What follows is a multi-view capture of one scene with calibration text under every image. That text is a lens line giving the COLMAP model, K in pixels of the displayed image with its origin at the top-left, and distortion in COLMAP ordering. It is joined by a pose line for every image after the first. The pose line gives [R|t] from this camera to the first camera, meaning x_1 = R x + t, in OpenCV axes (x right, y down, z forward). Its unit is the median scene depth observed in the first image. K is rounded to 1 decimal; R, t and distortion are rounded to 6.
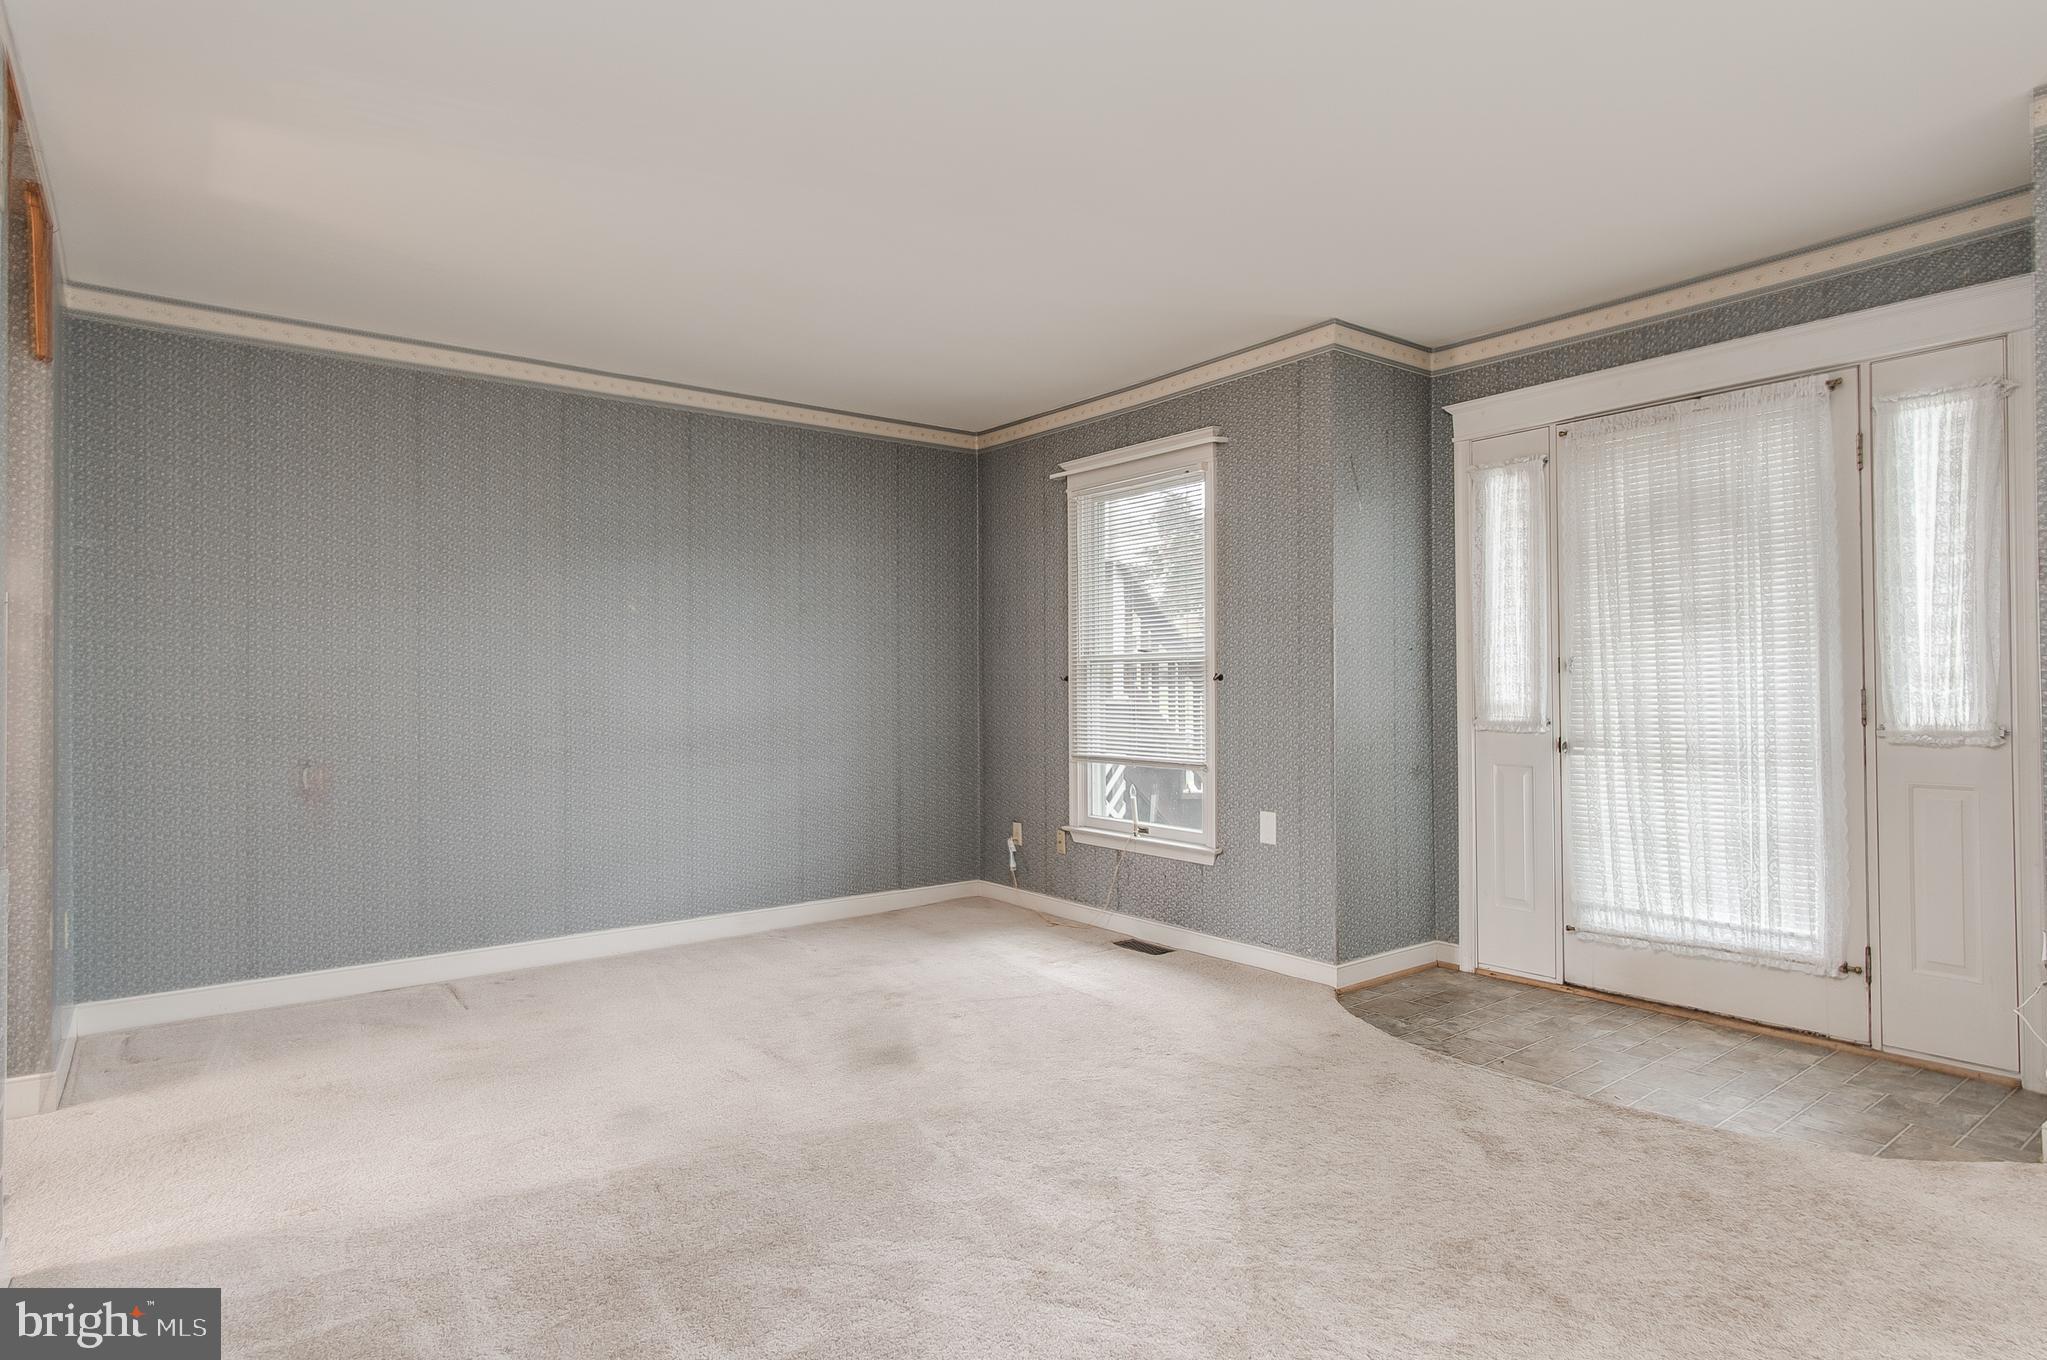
lens RADIAL K [[1095.0, 0, 1076.0], [0, 1095.0, 676.7], [0, 0, 1]] dist [-0.007313, -0.001622]
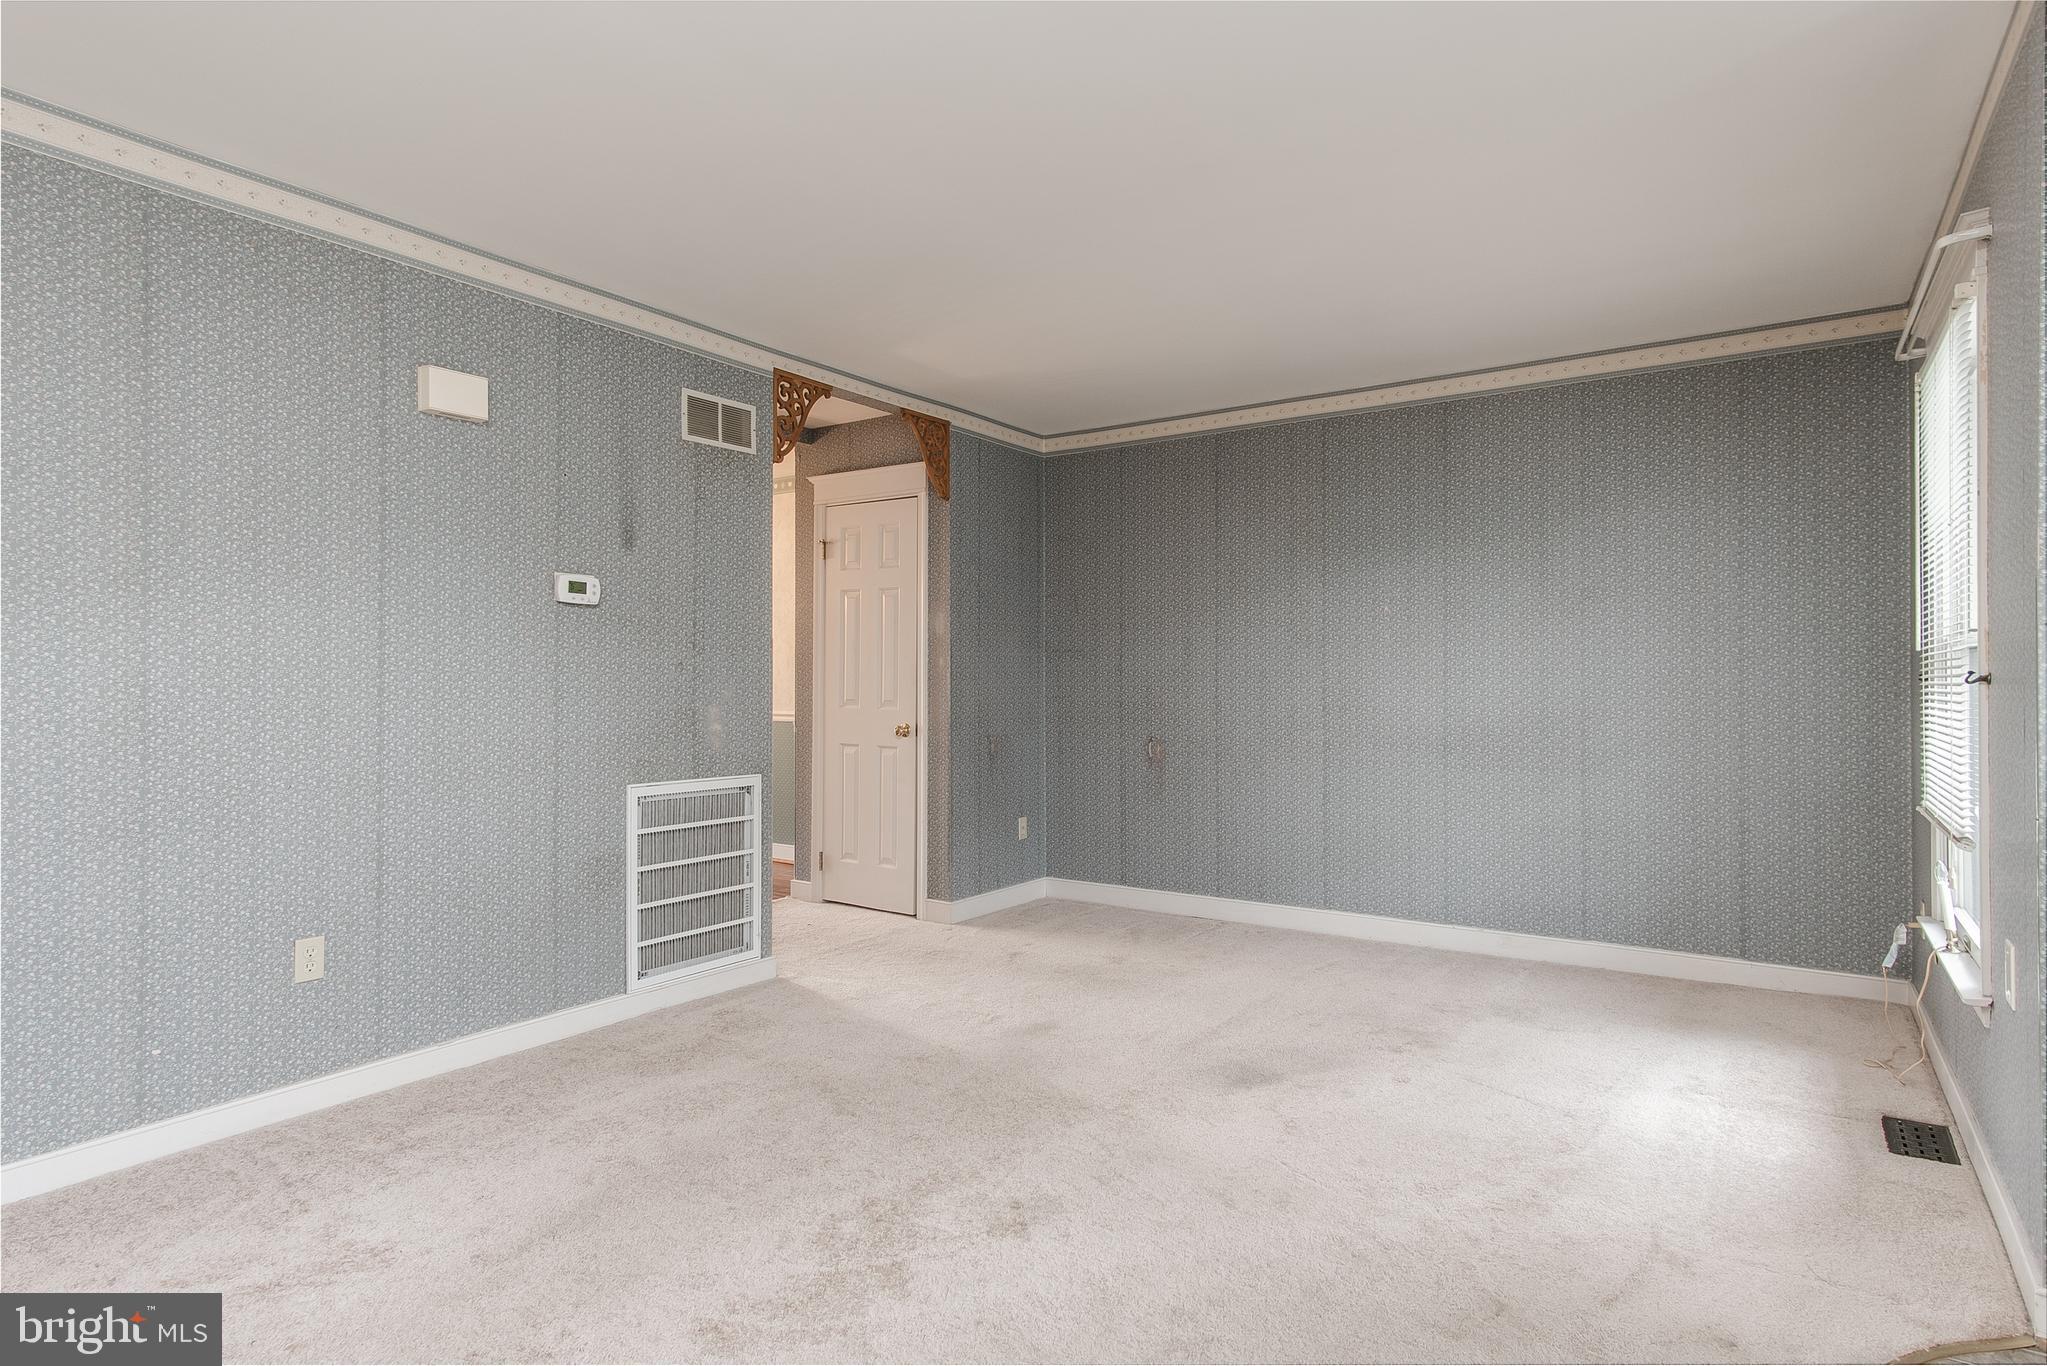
lens RADIAL K [[1076.1, 0, 1024.3], [0, 1076.1, 678.0], [0, 0, 1]] dist [-0.023247, -0.000124]
pose [[0.284874, 0.000665, -0.958565, 0.345740], [0.006750, 0.999974, 0.002700, -0.001857], [0.958541, -0.007239, 0.284862, 0.284325]]
